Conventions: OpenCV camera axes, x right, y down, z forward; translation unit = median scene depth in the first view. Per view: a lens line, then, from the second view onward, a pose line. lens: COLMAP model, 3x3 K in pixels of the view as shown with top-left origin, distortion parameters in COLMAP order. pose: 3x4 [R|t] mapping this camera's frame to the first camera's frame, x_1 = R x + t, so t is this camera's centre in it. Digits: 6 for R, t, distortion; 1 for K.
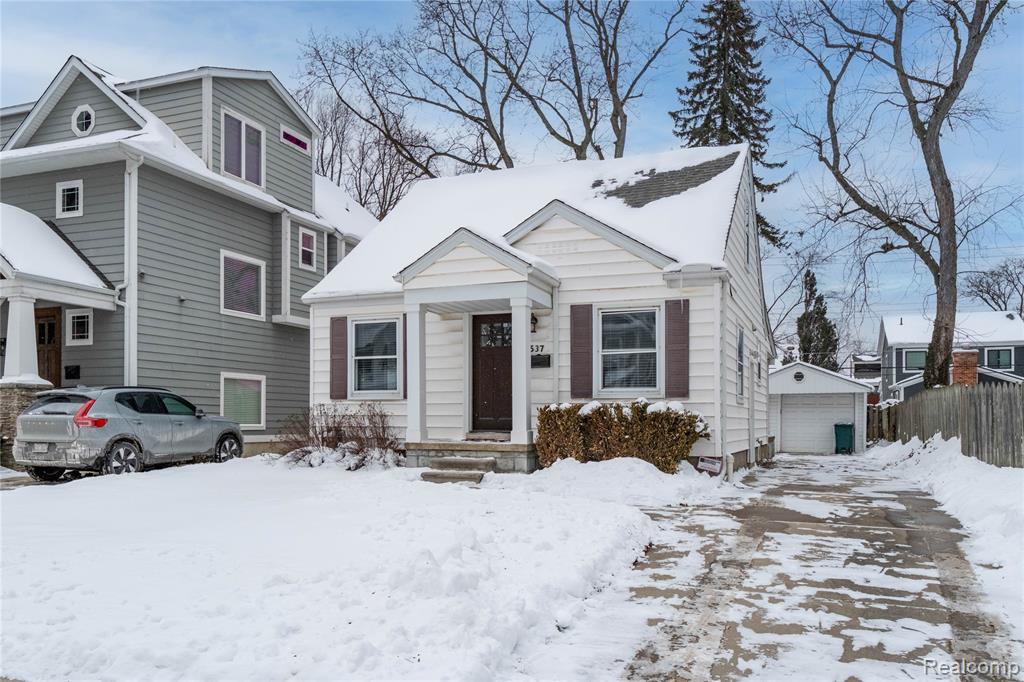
lens RADIAL K [[816.1, 0, 505.8], [0, 816.1, 398.2], [0, 0, 1]] dist [0.023620, -0.022627]
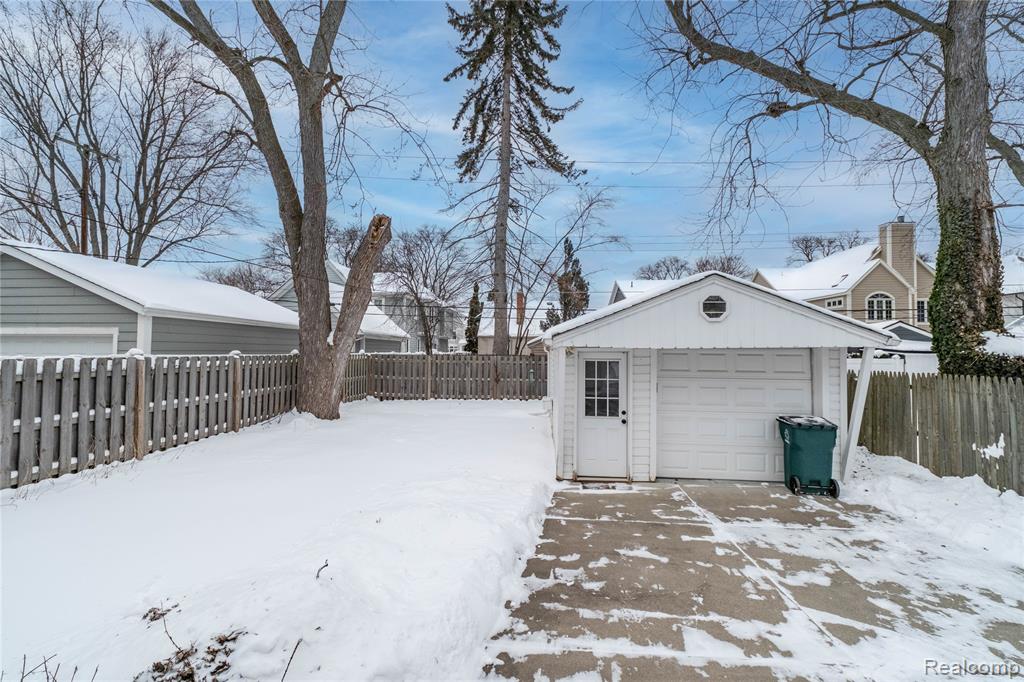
lens RADIAL K [[432.5, 0, 508.8], [0, 432.5, 334.5], [0, 0, 1]] dist [-0.003792, 0.000677]
pose [[0.954749, 0.012280, 0.297160, 0.272797], [-0.008891, 0.999879, -0.012753, -0.012426], [-0.297280, 0.009533, 0.954743, 1.150337]]
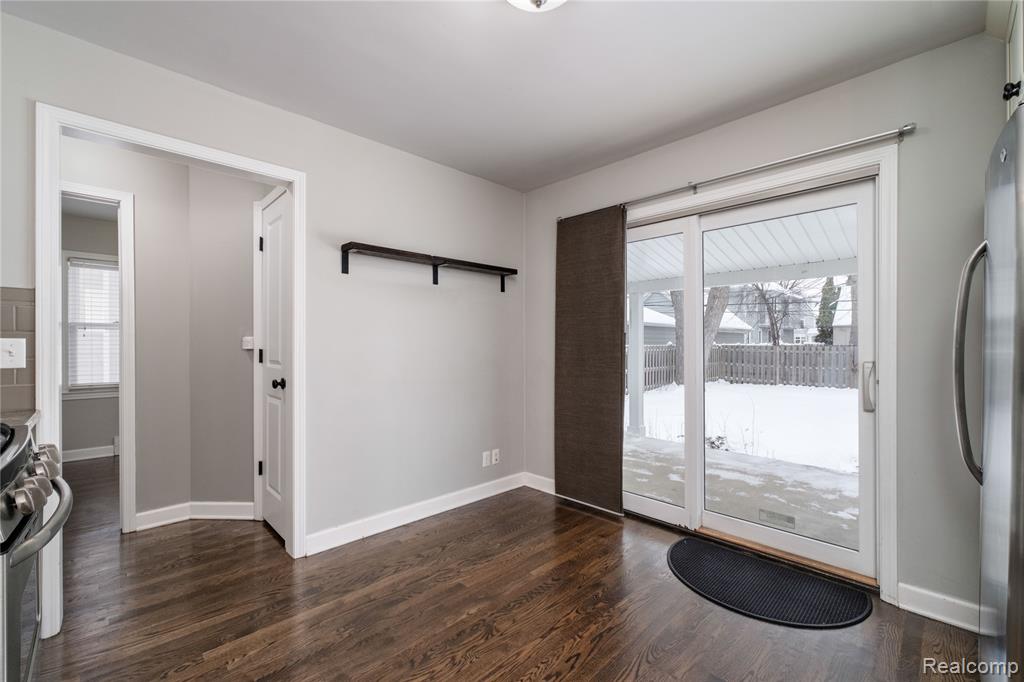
lens RADIAL K [[432.5, 0, 503.8], [0, 432.5, 340.1], [0, 0, 1]] dist [-0.003792, 0.000677]
pose [[0.911001, -0.003515, -0.412390, 0.220734], [0.013345, 0.999691, 0.020958, -0.022357], [0.412189, -0.024596, 0.910766, 0.893589]]
